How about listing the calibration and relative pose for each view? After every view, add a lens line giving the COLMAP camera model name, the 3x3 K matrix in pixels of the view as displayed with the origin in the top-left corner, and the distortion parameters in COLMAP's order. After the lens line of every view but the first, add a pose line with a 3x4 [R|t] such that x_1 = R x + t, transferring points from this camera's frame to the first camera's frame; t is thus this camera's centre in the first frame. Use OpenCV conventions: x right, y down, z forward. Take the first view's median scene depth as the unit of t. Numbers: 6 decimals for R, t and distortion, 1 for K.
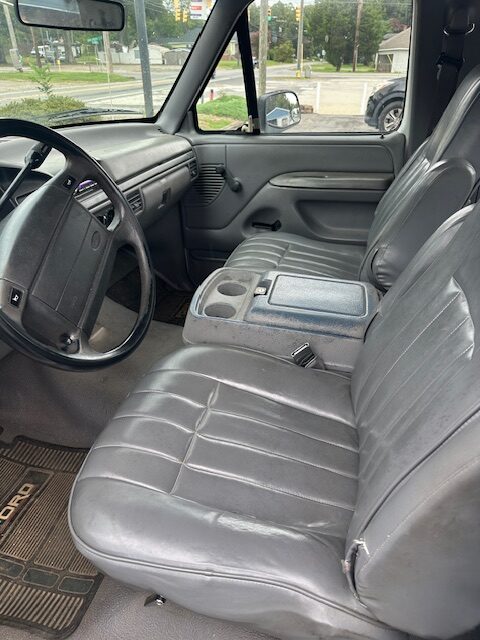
lens RADIAL K [[451.8, 0, 238.8], [0, 451.8, 324.1], [0, 0, 1]] dist [0.014928, -0.012942]
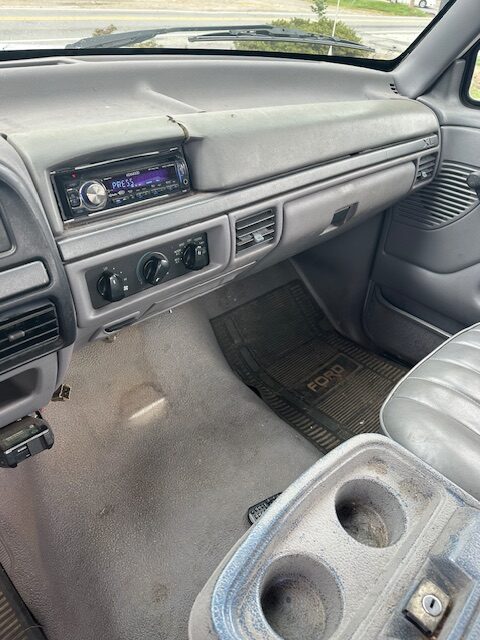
lens RADIAL K [[451.8, 0, 238.5], [0, 451.8, 314.1], [0, 0, 1]] dist [0.014928, -0.012942]
pose [[0.848524, 0.366343, -0.381838, -0.018390], [-0.328200, 0.930385, 0.163303, -0.195390], [0.415081, -0.013248, 0.909688, 0.407607]]
